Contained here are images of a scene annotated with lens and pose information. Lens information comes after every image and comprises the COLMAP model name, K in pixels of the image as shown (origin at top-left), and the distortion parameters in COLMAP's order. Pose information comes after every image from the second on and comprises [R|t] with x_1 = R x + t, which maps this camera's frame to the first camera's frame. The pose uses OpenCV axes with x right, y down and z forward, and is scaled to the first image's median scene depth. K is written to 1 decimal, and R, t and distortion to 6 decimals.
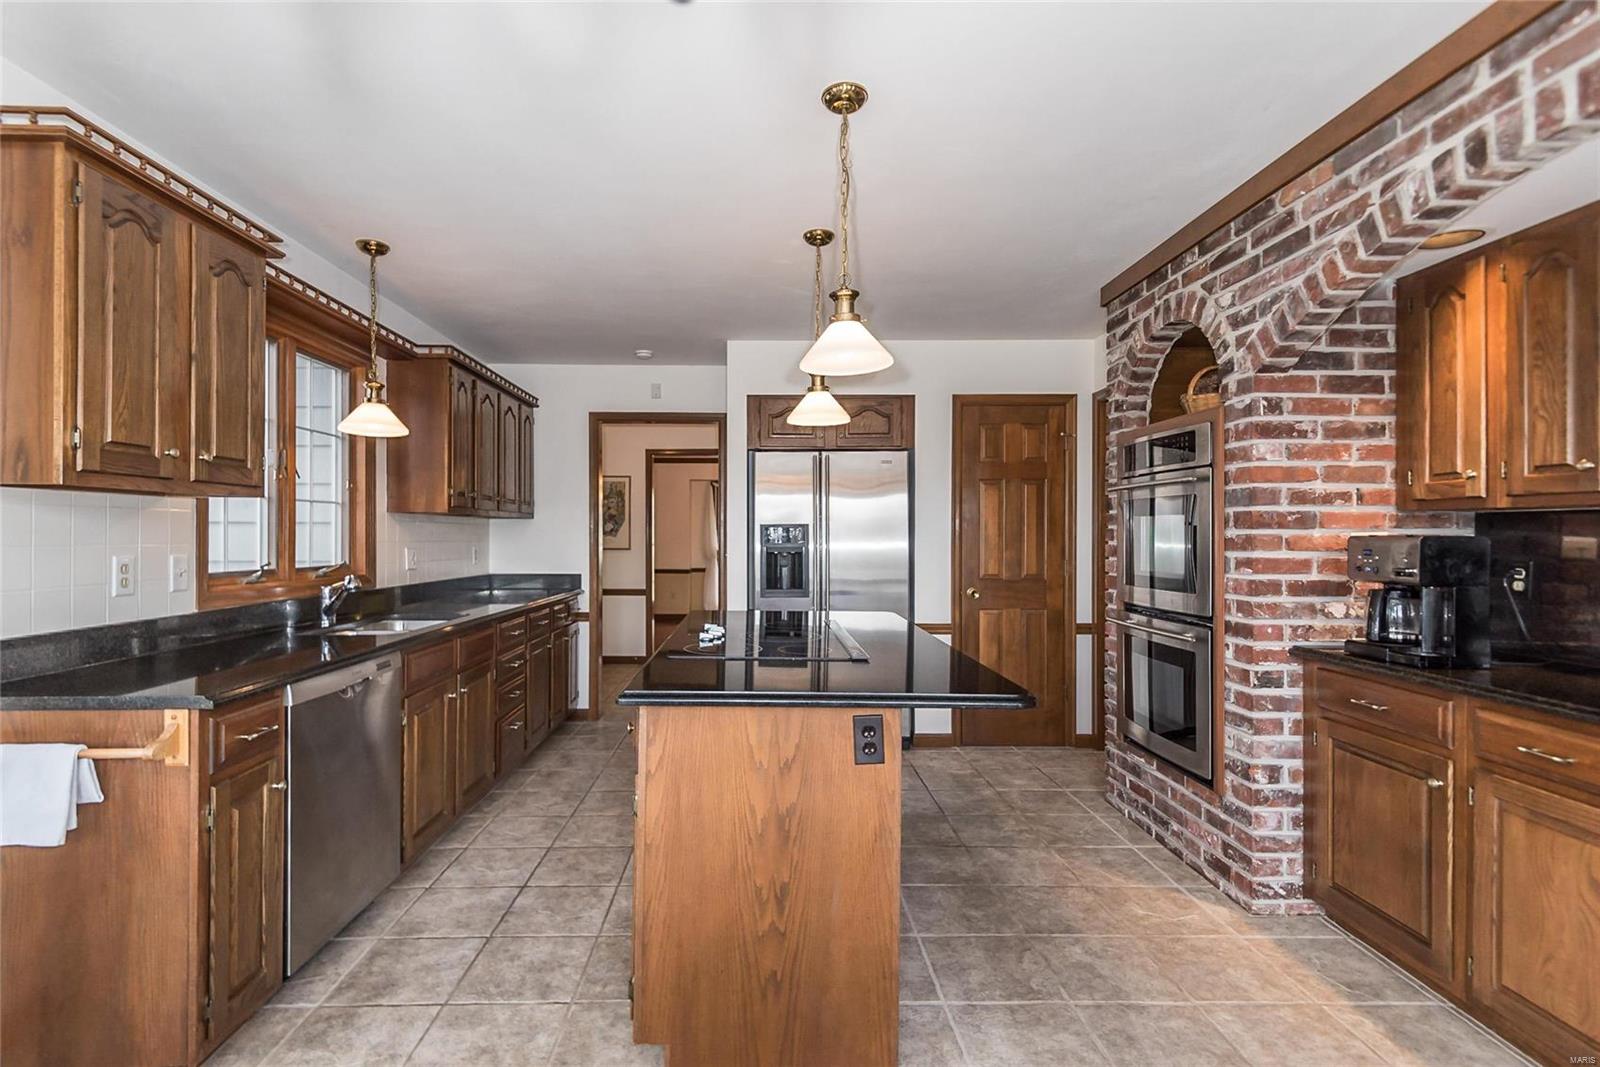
lens RADIAL K [[741.7, 0, 767.6], [0, 741.7, 533.0], [0, 0, 1]] dist [0.000222, -0.000883]
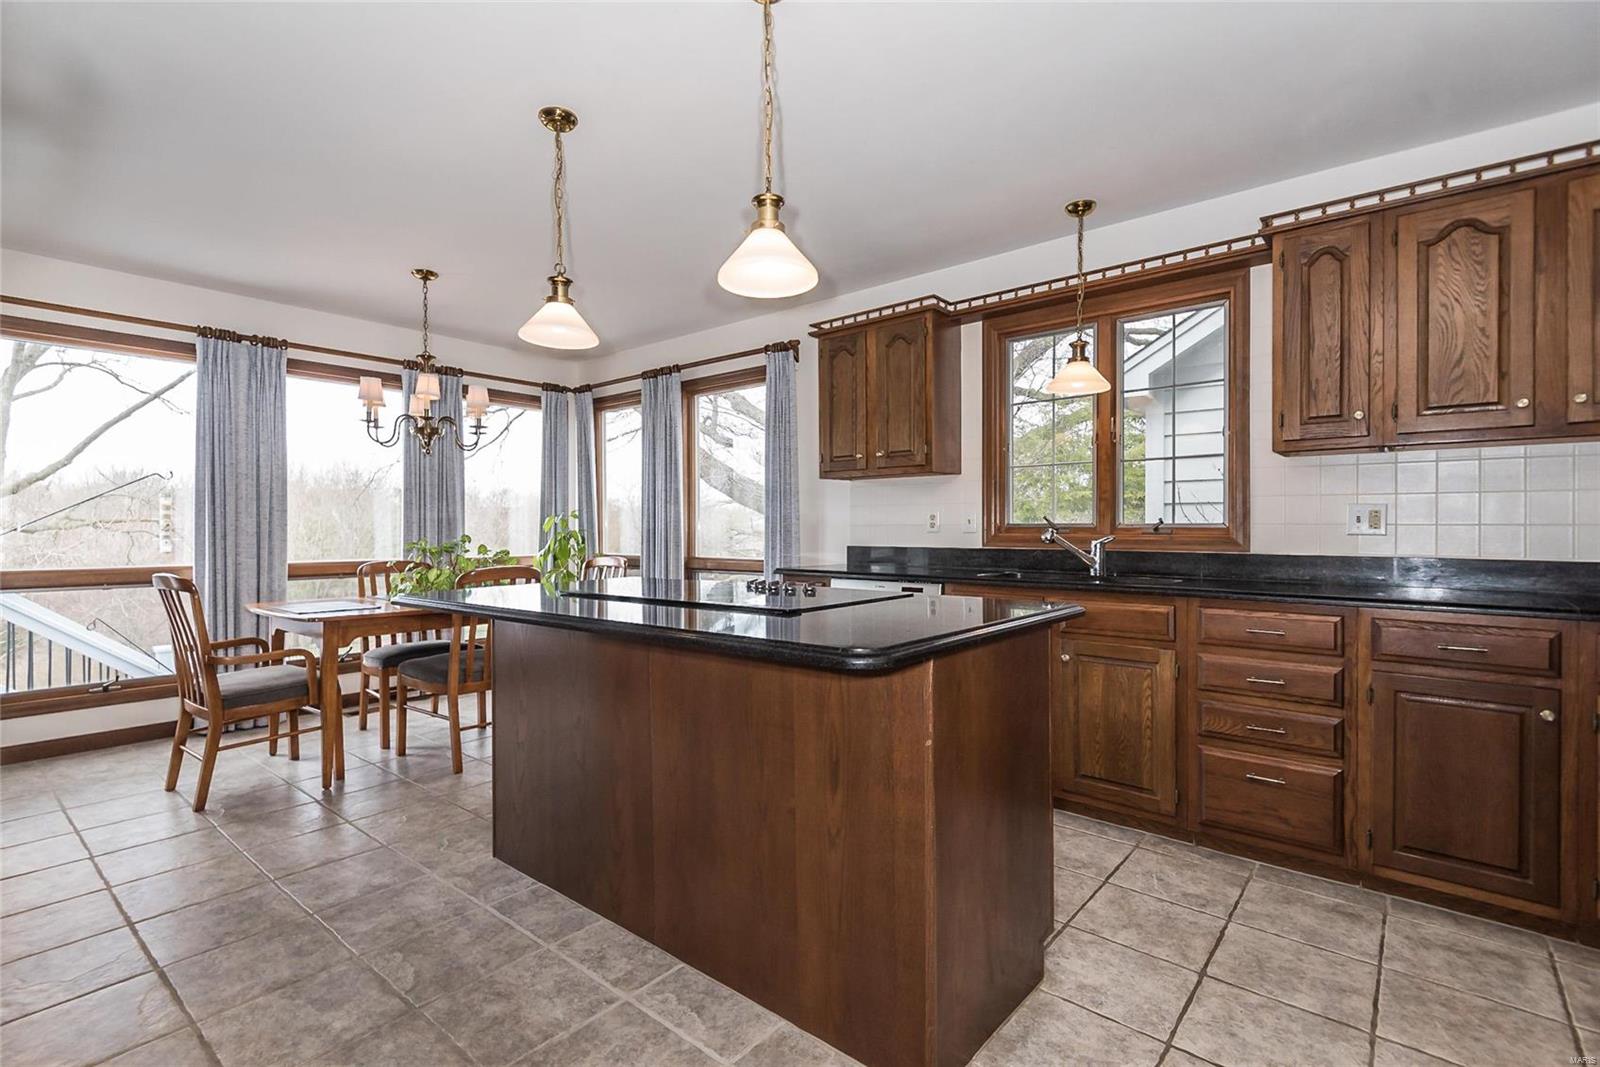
lens RADIAL K [[745.7, 0, 778.9], [0, 745.7, 527.6], [0, 0, 1]] dist [0.017647, -0.000821]
pose [[-0.662292, -0.001114, -0.749245, 0.624729], [0.000631, 0.999998, -0.002044, 0.066418], [0.749245, -0.001827, -0.662290, 1.650140]]
